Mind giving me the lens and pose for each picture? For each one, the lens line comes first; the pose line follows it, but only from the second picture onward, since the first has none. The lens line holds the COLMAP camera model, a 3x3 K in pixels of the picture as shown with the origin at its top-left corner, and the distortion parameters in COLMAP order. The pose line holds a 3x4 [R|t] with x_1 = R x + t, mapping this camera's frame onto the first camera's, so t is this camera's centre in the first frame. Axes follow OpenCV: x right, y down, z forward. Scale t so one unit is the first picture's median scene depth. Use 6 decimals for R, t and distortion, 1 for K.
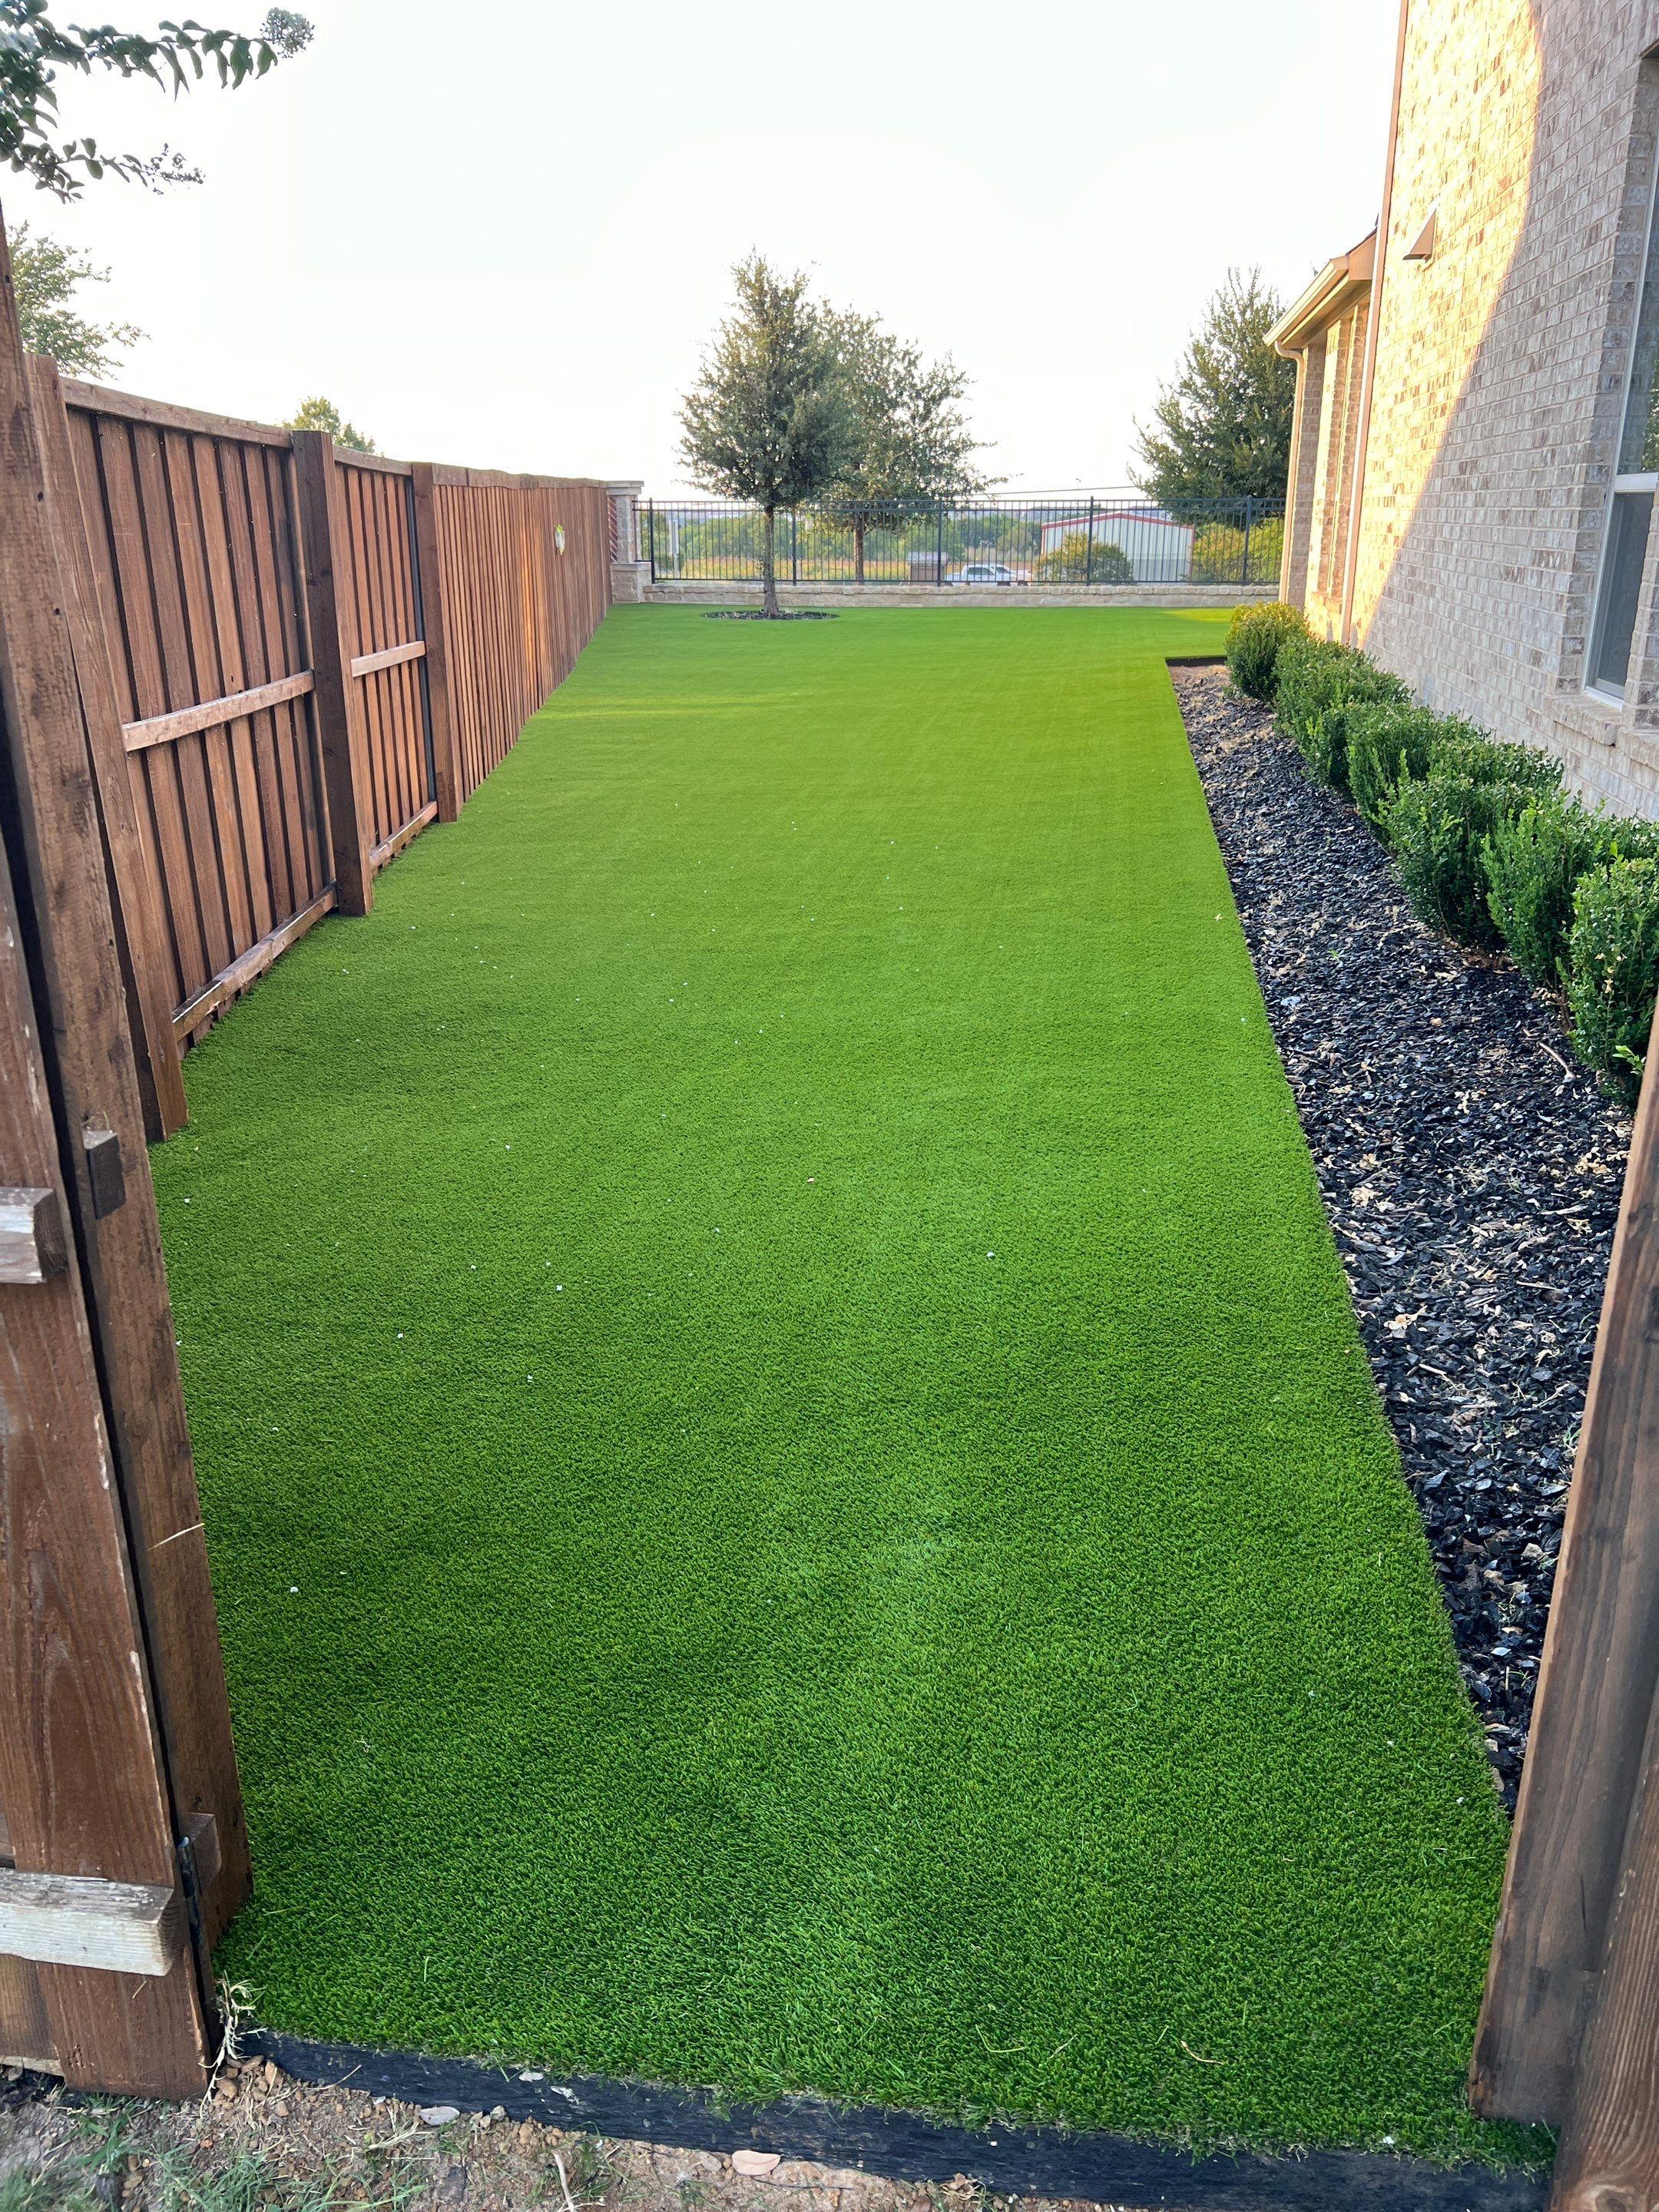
lens RADIAL K [[1553.6, 0, 783.7], [0, 1553.6, 1100.7], [0, 0, 1]] dist [0.030410, -0.034259]
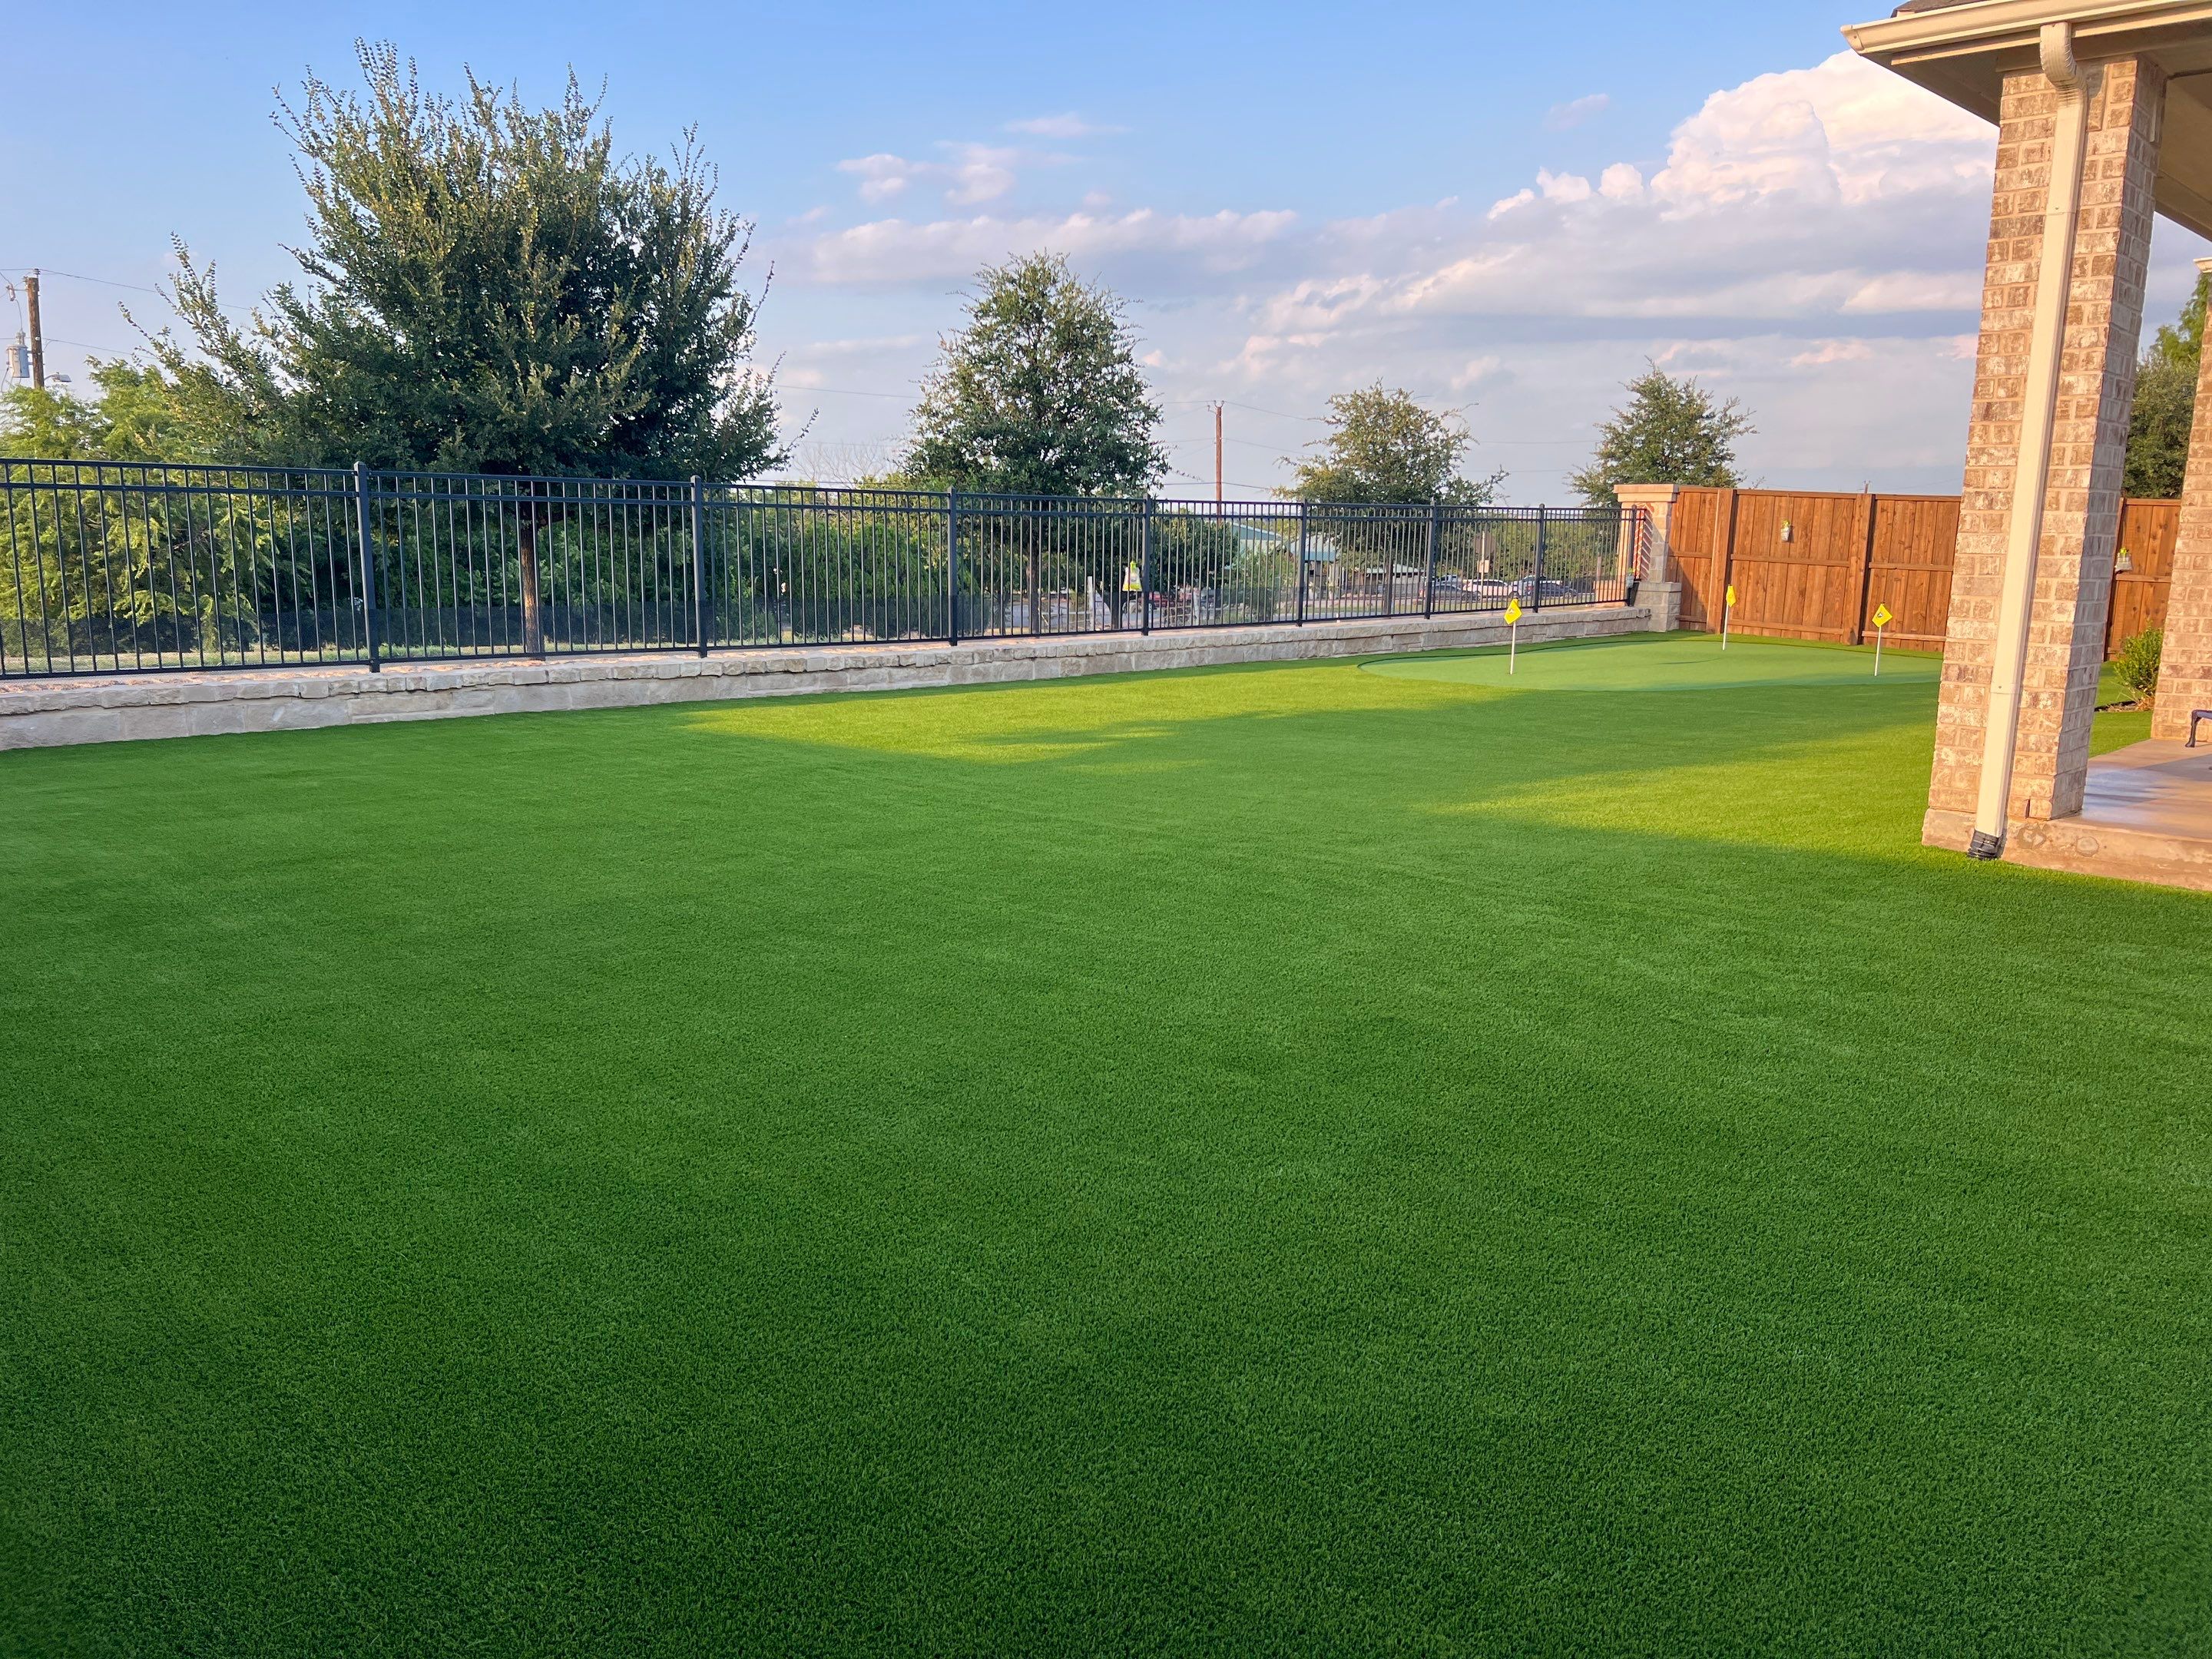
lens RADIAL K [[1663.2, 0, 1112.6], [0, 1663.2, 834.7], [0, 0, 1]] dist [0.062290, -0.087125]
pose [[0.550831, -0.139817, 0.822822, -0.065062], [0.278176, 0.960253, -0.023052, -0.218561], [-0.786895, 0.241587, 0.567831, 0.590311]]
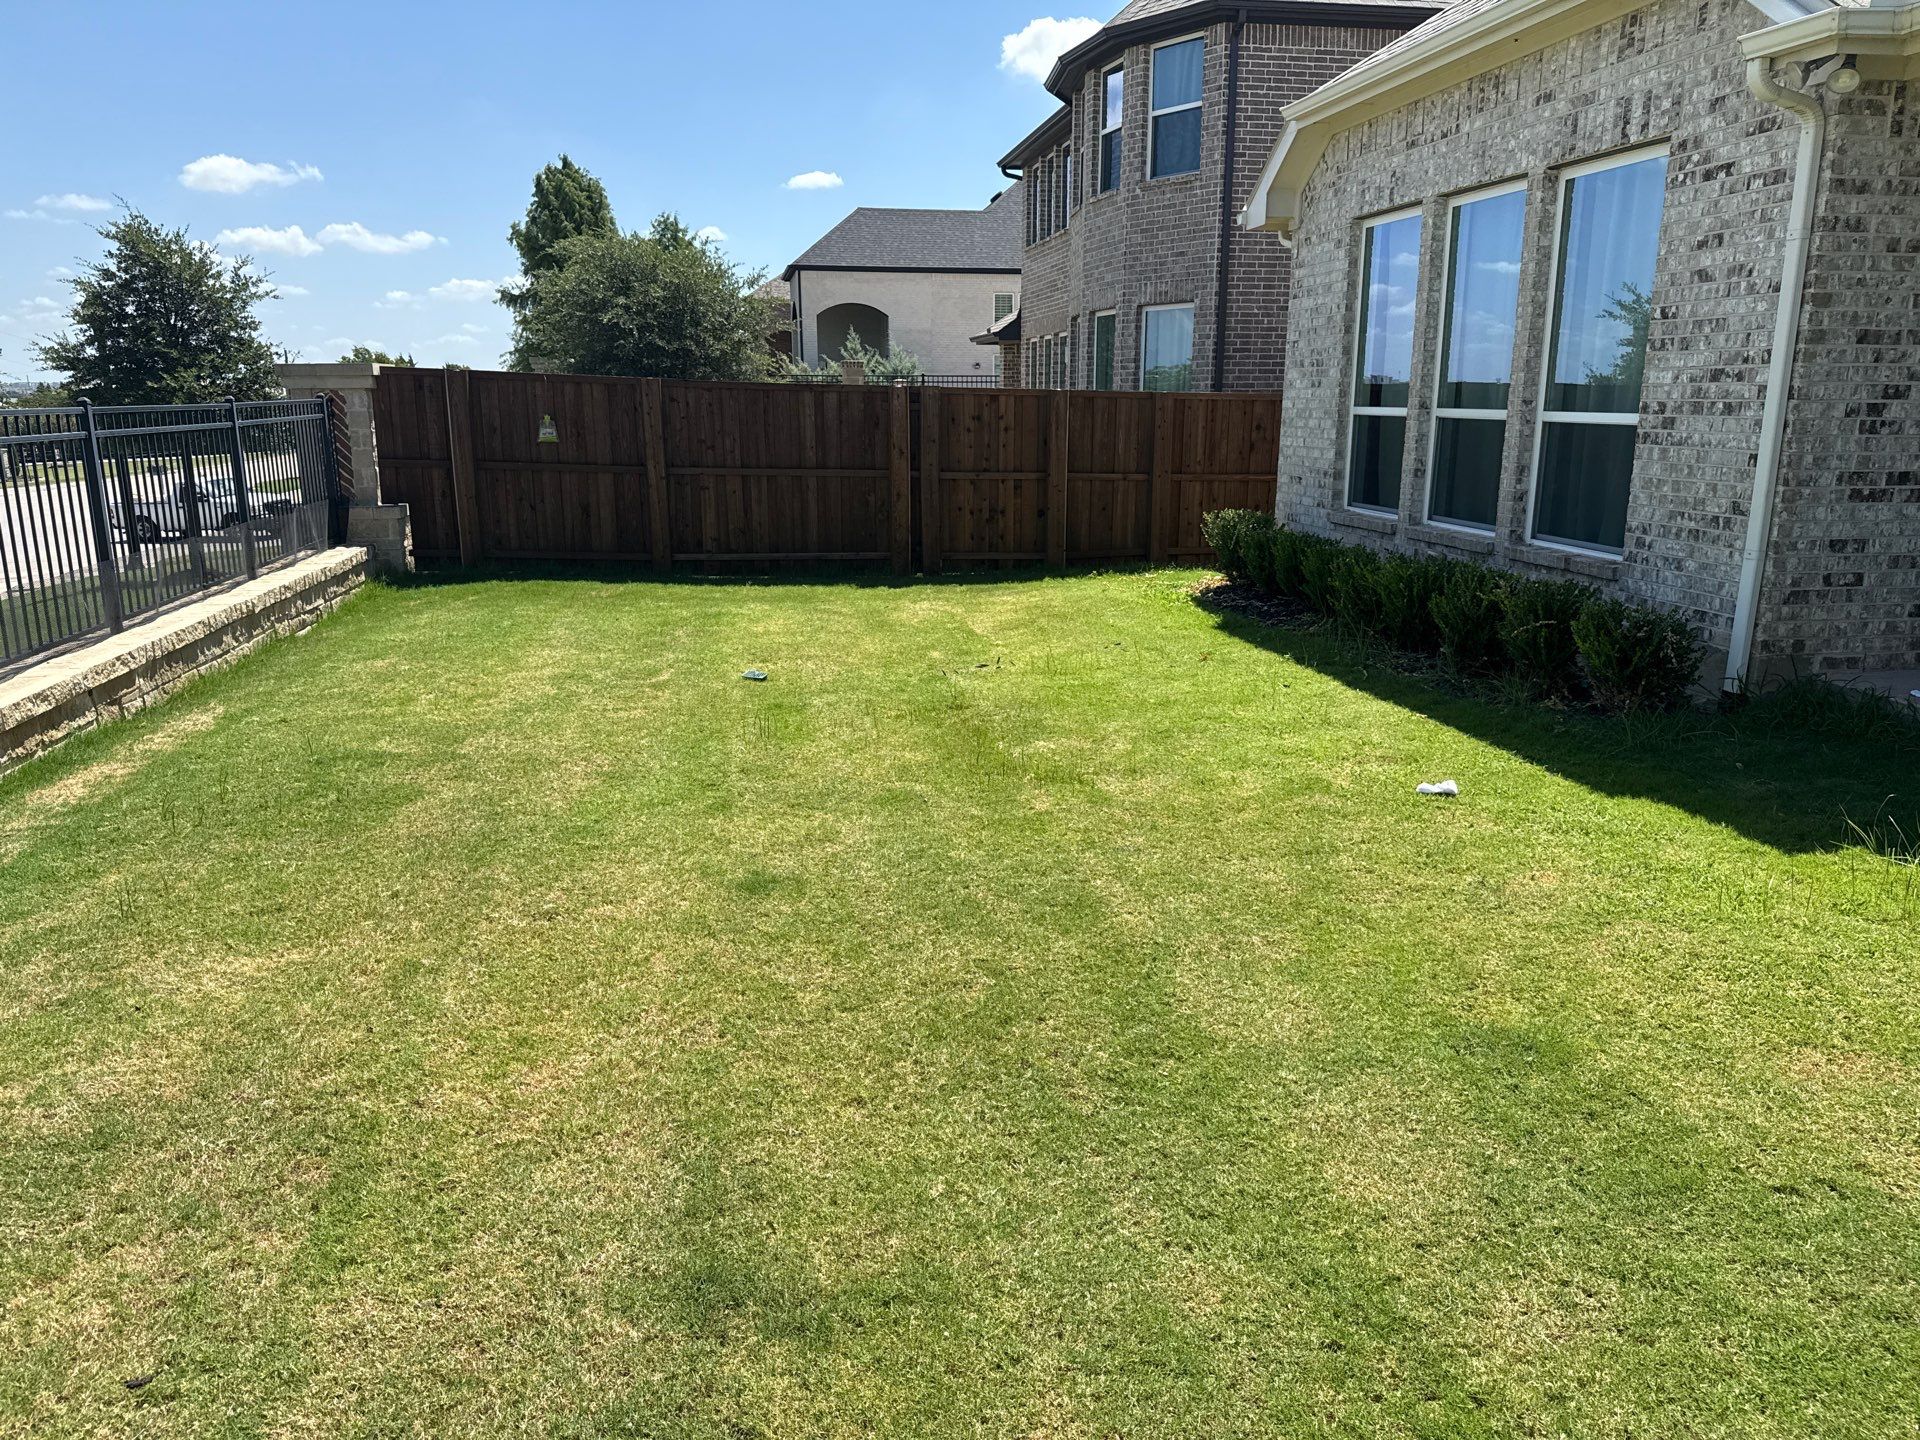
lens RADIAL K [[1348.5, 0, 958.8], [0, 1348.5, 711.8], [0, 0, 1]] dist [0.030410, -0.034259]
pose [[-0.351914, -0.206133, 0.913053, 0.282435], [0.335079, 0.883065, 0.328511, -0.309079], [-0.874002, 0.421552, -0.241692, 0.792922]]
